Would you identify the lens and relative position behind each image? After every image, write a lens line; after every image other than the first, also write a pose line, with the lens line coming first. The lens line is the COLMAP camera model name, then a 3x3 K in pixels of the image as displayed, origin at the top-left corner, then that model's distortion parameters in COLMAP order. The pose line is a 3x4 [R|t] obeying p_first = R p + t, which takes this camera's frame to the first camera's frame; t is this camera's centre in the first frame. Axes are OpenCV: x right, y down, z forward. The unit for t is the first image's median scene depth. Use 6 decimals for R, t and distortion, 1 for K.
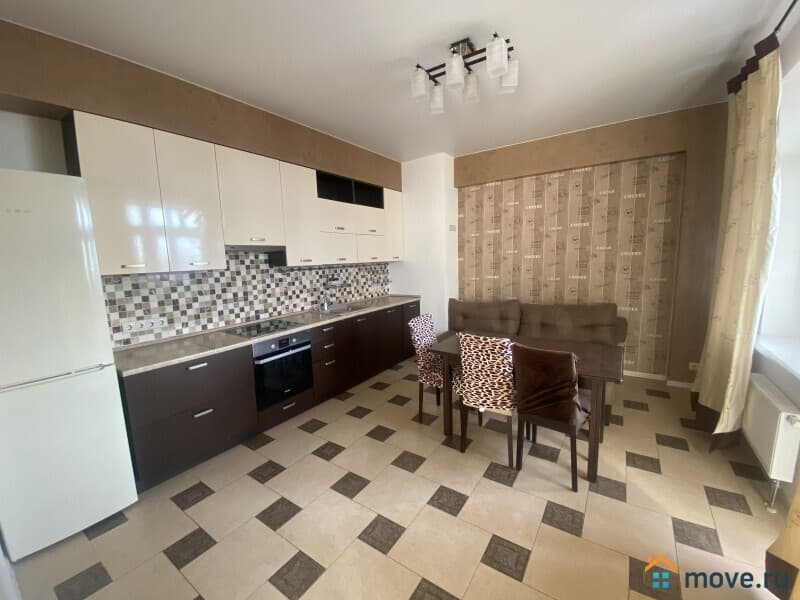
lens RADIAL K [[325.4, 0, 400.0], [0, 325.4, 300.0], [0, 0, 1]] dist [0.025331, -0.022965]
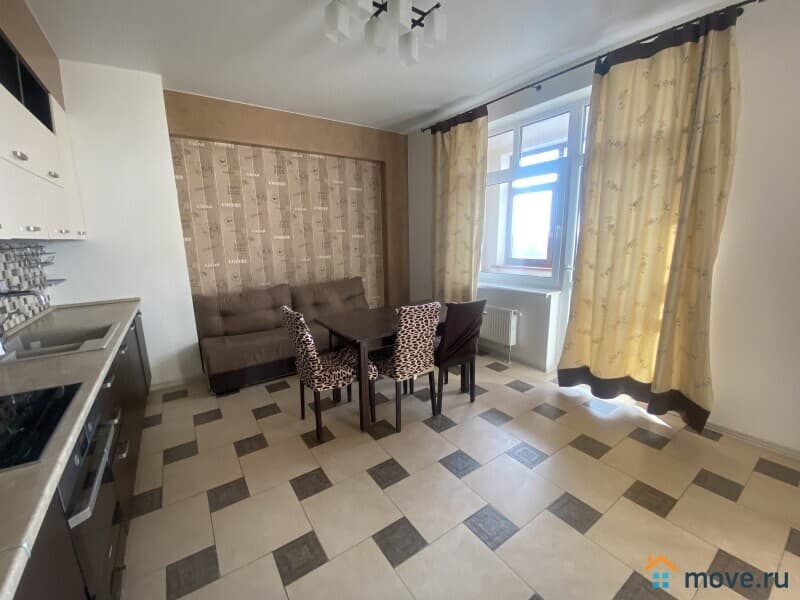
lens RADIAL K [[325.4, 0, 400.0], [0, 325.4, 300.0], [0, 0, 1]] dist [0.025331, -0.022965]
pose [[0.361835, -0.149814, 0.920126, -0.401366], [0.132115, 0.985282, 0.108469, -0.012898], [-0.922833, 0.082315, 0.376302, 0.382525]]
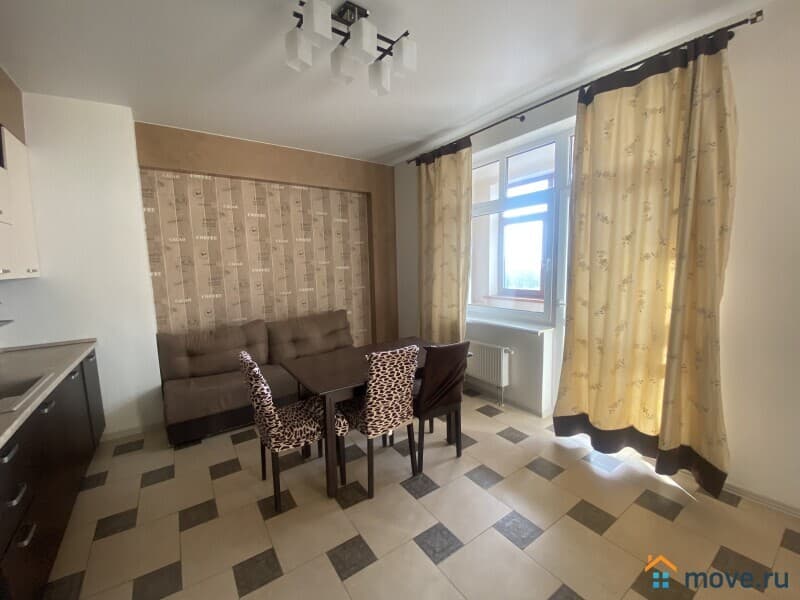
lens RADIAL K [[325.4, 0, 400.0], [0, 325.4, 300.0], [0, 0, 1]] dist [0.025331, -0.022965]
pose [[0.359800, -0.078546, 0.929718, -0.327502], [0.136533, 0.990156, 0.030815, -0.029676], [-0.922986, 0.115850, 0.366982, 0.361016]]
